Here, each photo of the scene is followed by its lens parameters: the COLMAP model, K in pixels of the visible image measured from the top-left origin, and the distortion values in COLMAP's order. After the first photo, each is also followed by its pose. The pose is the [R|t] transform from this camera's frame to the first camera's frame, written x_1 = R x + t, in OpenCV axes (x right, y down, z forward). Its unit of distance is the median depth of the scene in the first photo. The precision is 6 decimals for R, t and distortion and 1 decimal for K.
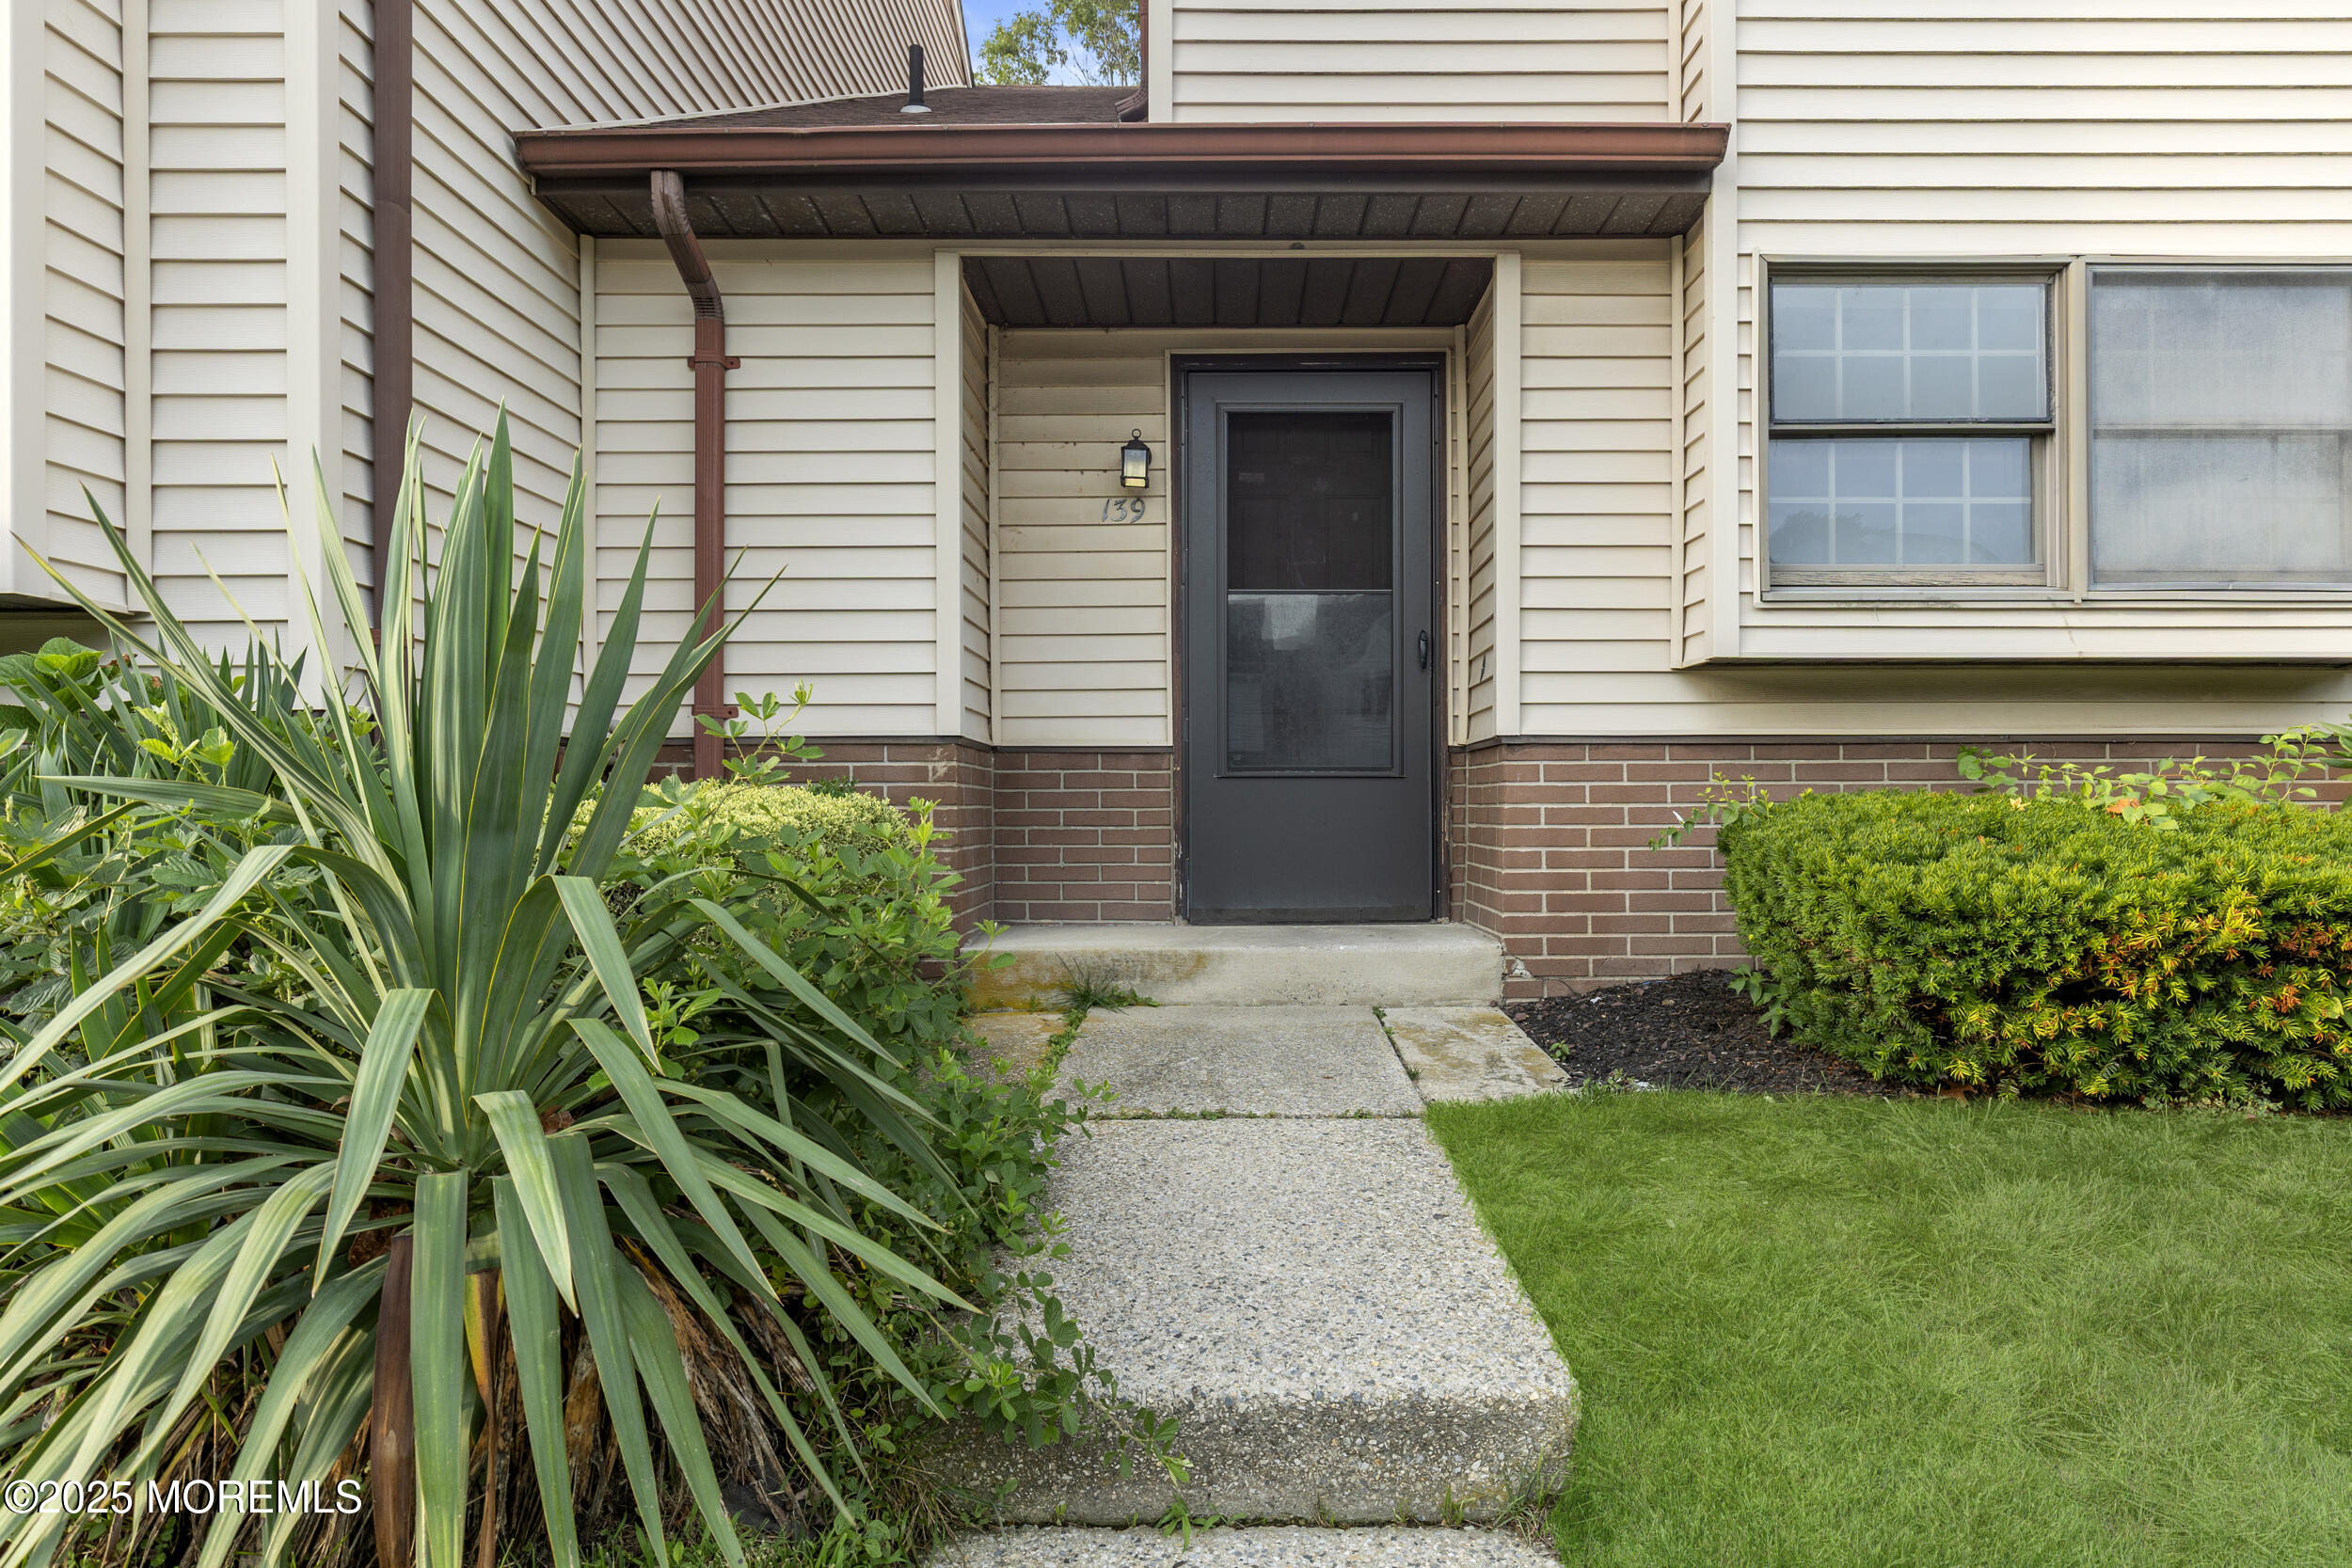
lens RADIAL K [[1264.4, 0, 1247.0], [0, 1264.4, 773.4], [0, 0, 1]] dist [0.003268, -0.000008]
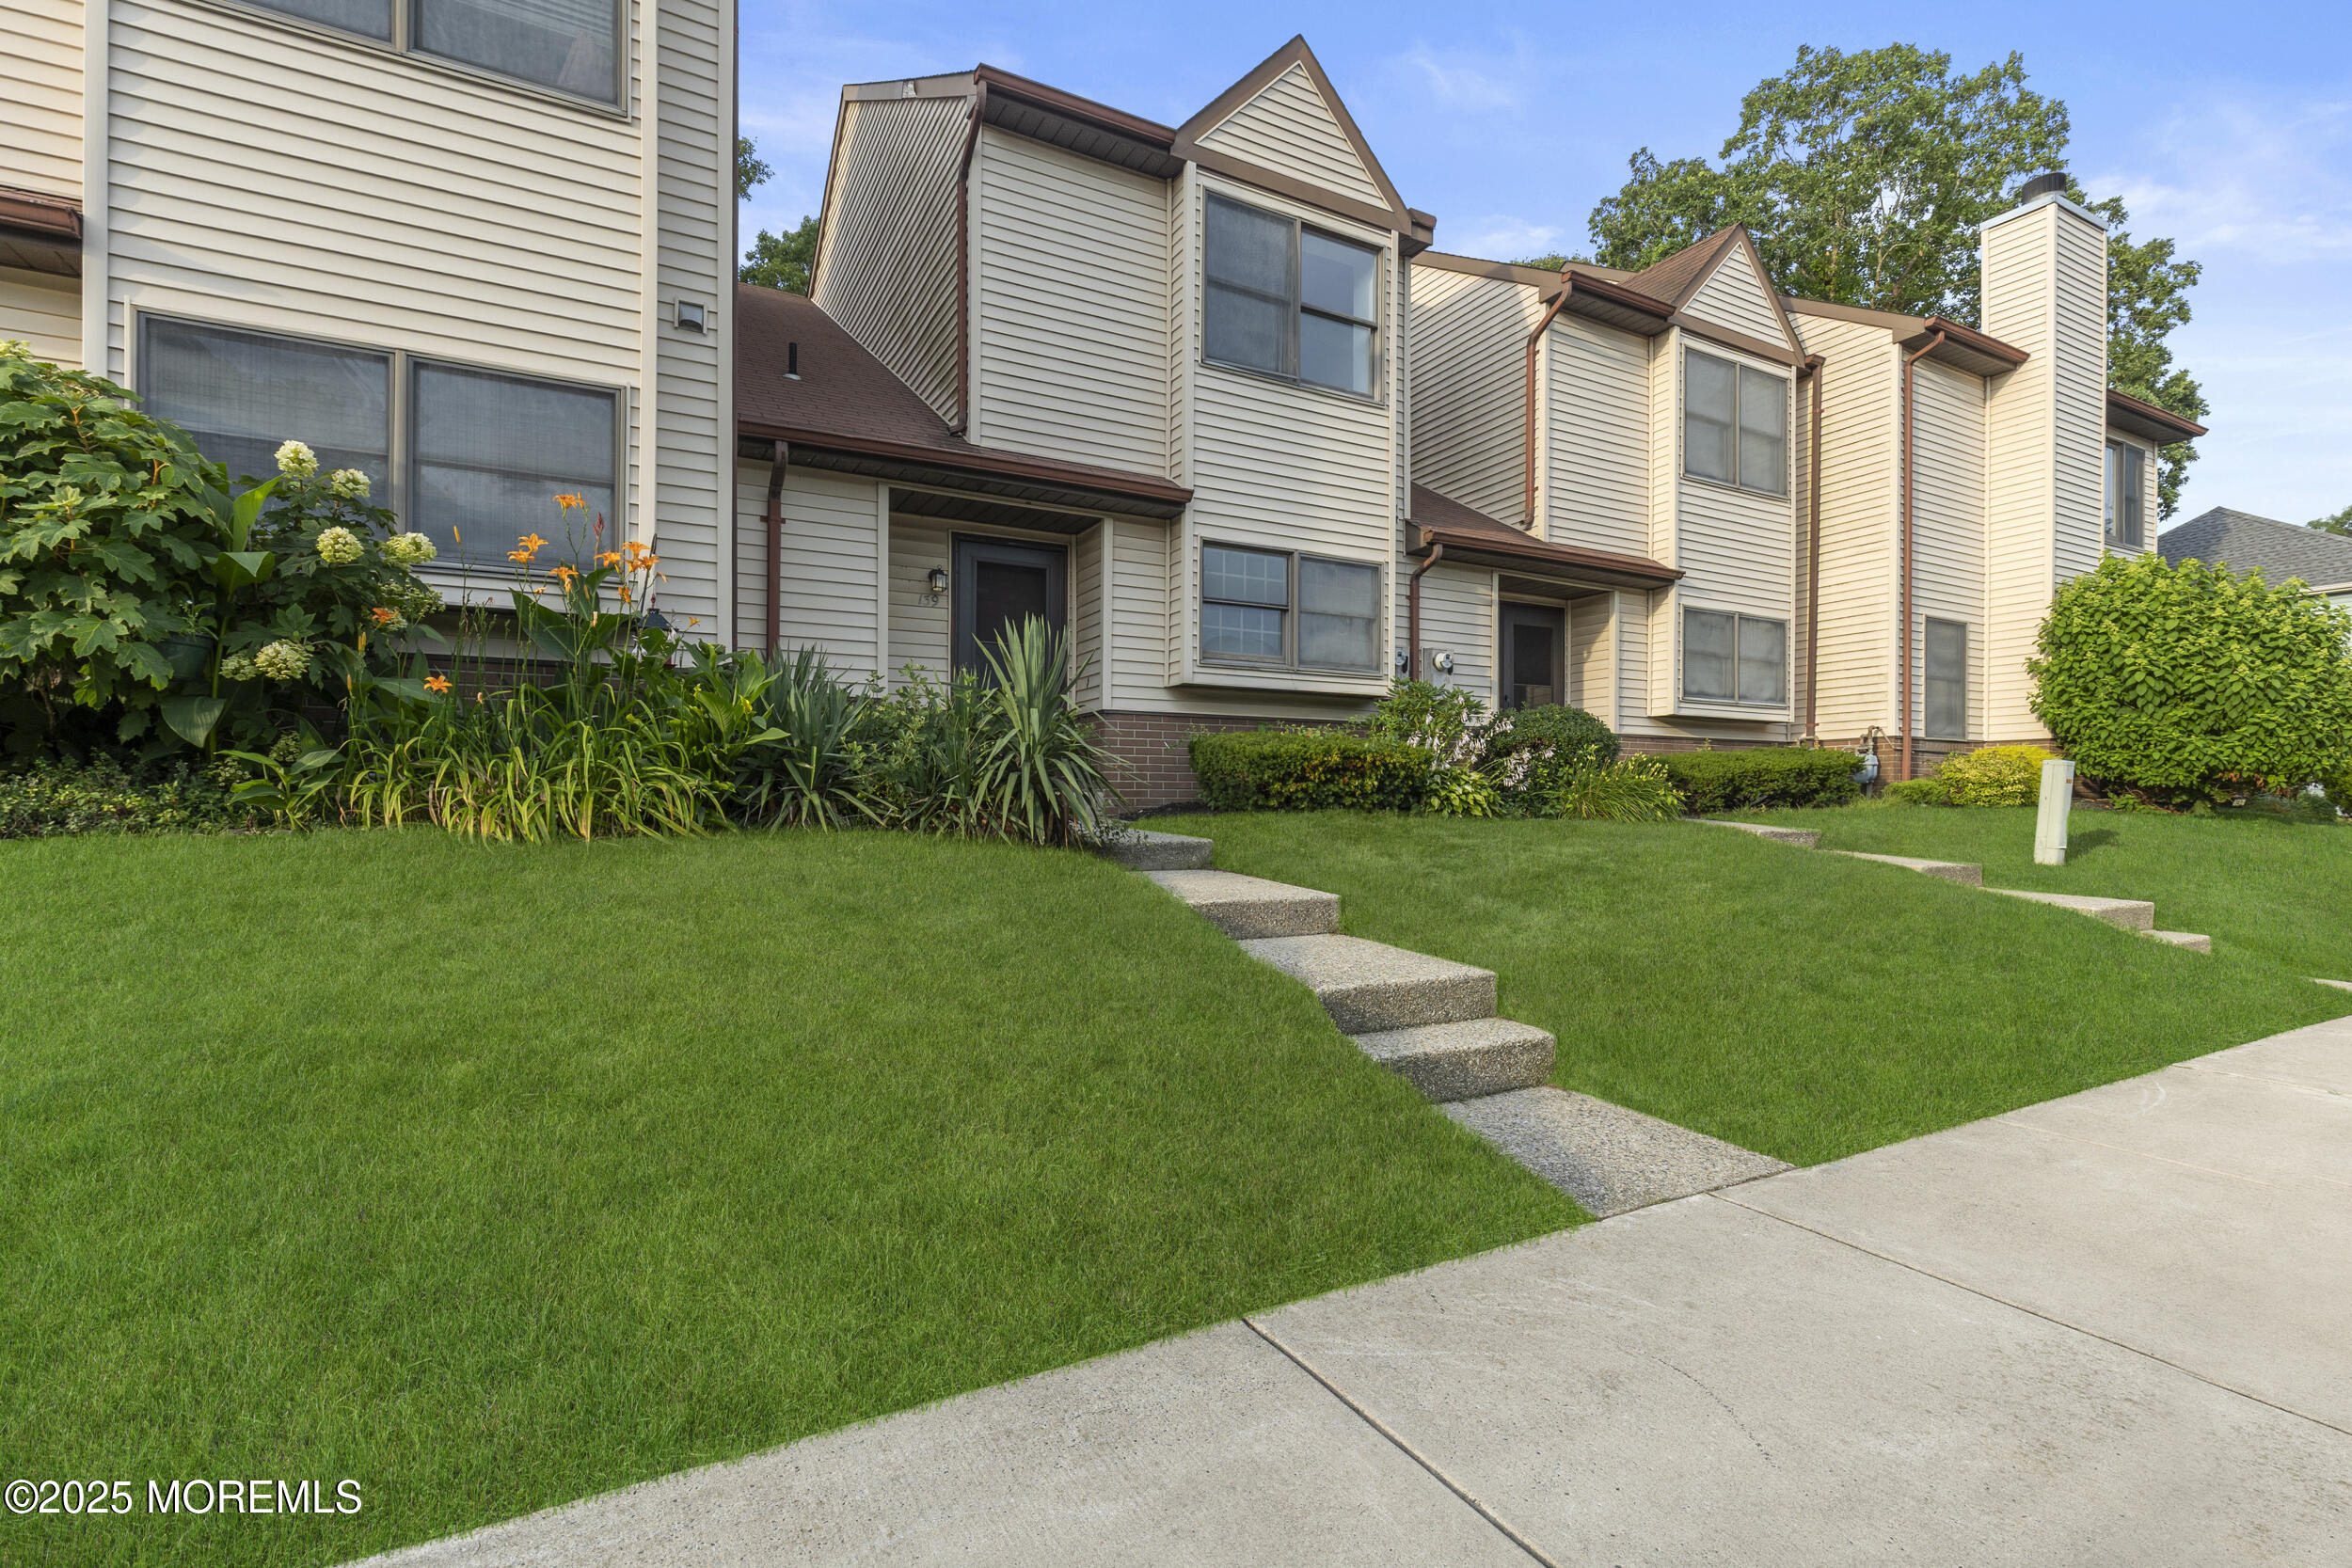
lens RADIAL K [[1078.0, 0, 1180.3], [0, 1078.0, 795.0], [0, 0, 1]] dist [-0.016374, -0.000212]
pose [[0.874369, 0.007648, 0.485202, -0.709131], [-0.010830, 0.999934, 0.003754, 0.131317], [-0.485141, -0.008537, 0.874394, -0.952103]]
